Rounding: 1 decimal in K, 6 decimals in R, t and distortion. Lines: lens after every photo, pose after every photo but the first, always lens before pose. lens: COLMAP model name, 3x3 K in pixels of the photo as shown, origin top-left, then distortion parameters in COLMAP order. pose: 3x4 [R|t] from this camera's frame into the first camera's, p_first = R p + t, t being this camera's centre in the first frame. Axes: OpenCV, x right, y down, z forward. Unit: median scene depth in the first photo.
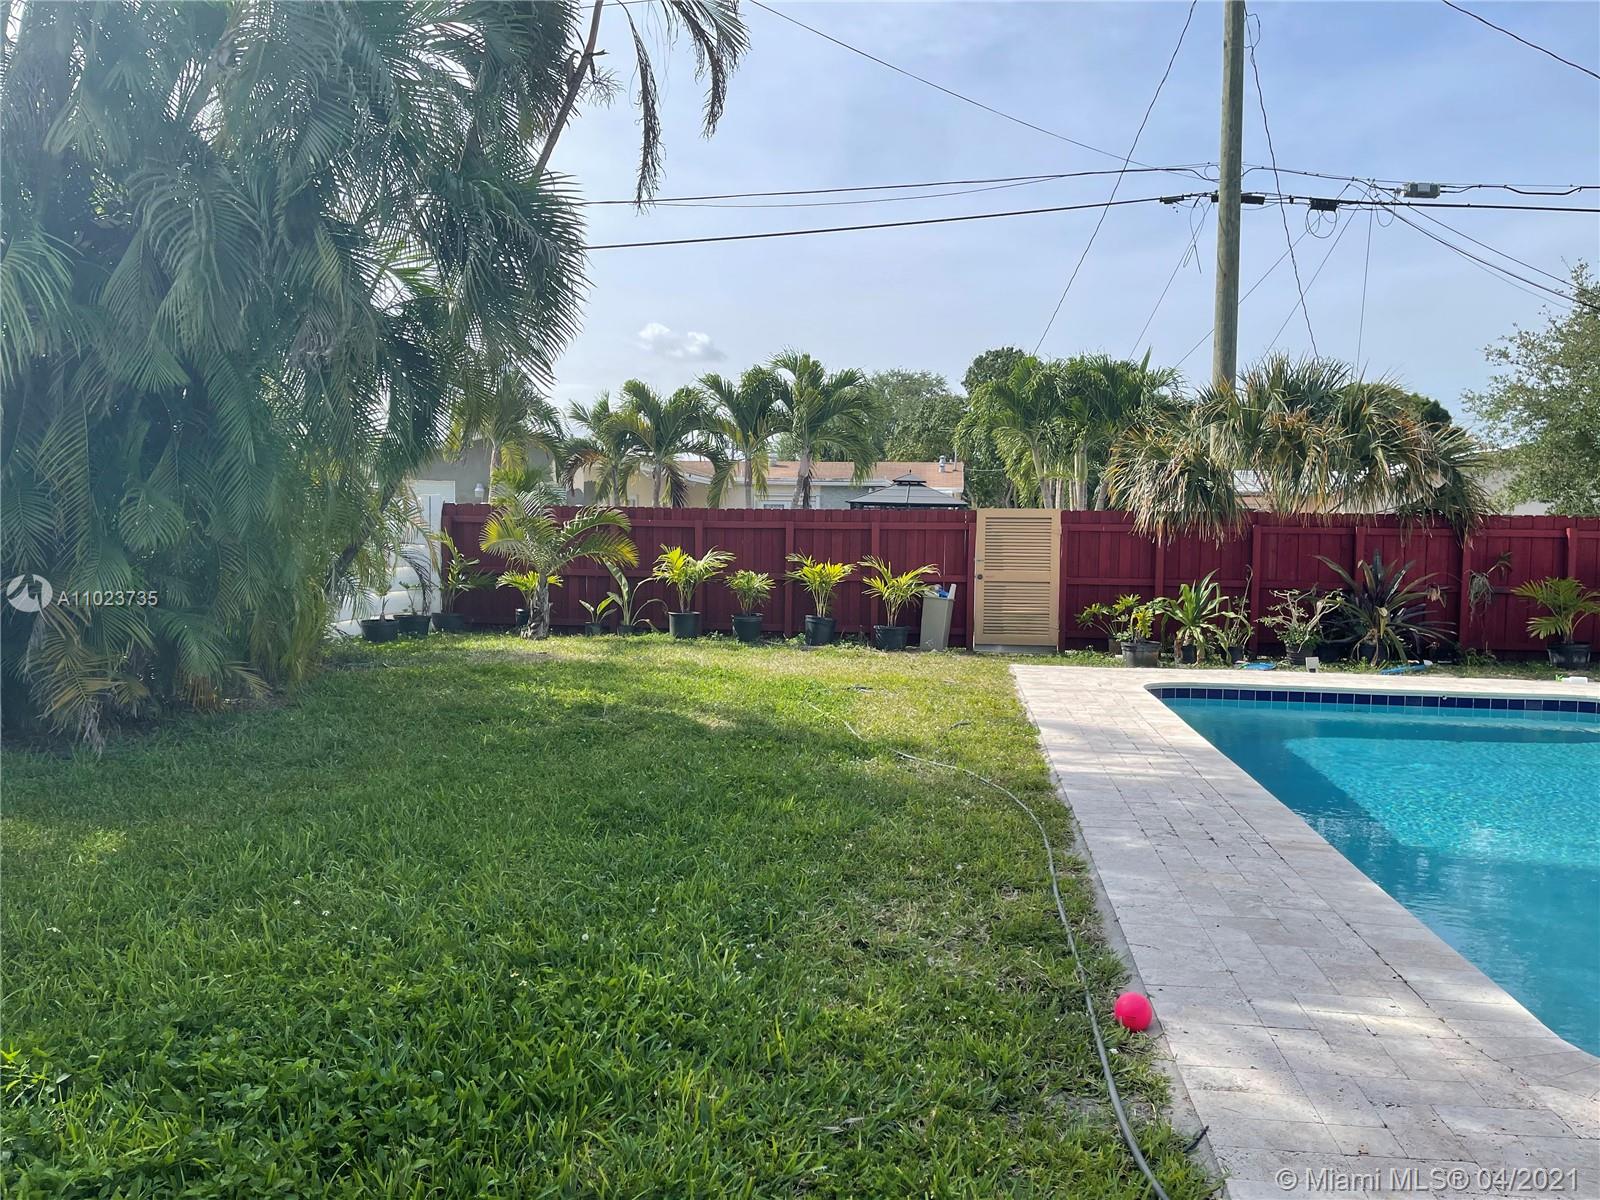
lens RADIAL K [[1233.6, 0, 793.8], [0, 1233.6, 599.7], [0, 0, 1]] dist [0.189917, -0.327236]
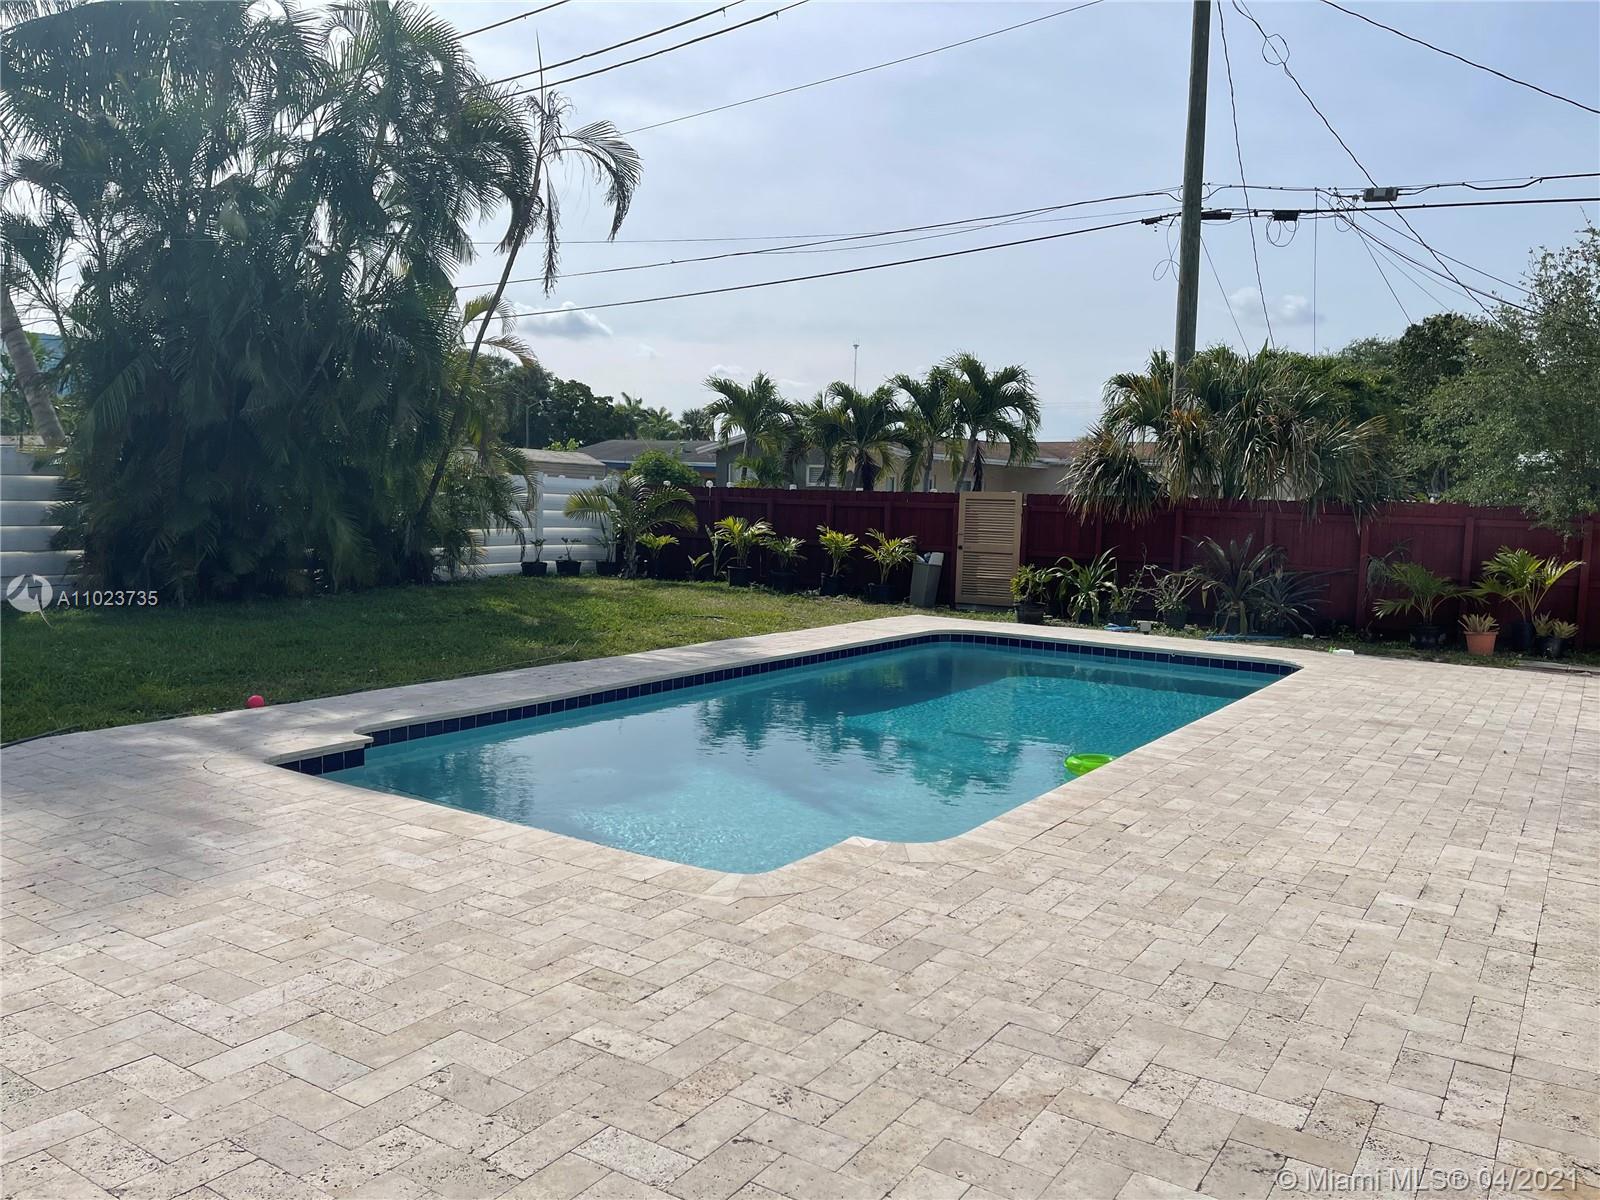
lens RADIAL K [[1233.6, 0, 793.8], [0, 1233.6, 599.7], [0, 0, 1]] dist [0.189917, -0.327236]
pose [[0.900474, 0.050774, -0.431936, 0.529178], [-0.042571, 0.998683, 0.028646, 0.005027], [0.432822, -0.007408, 0.901449, -0.168207]]
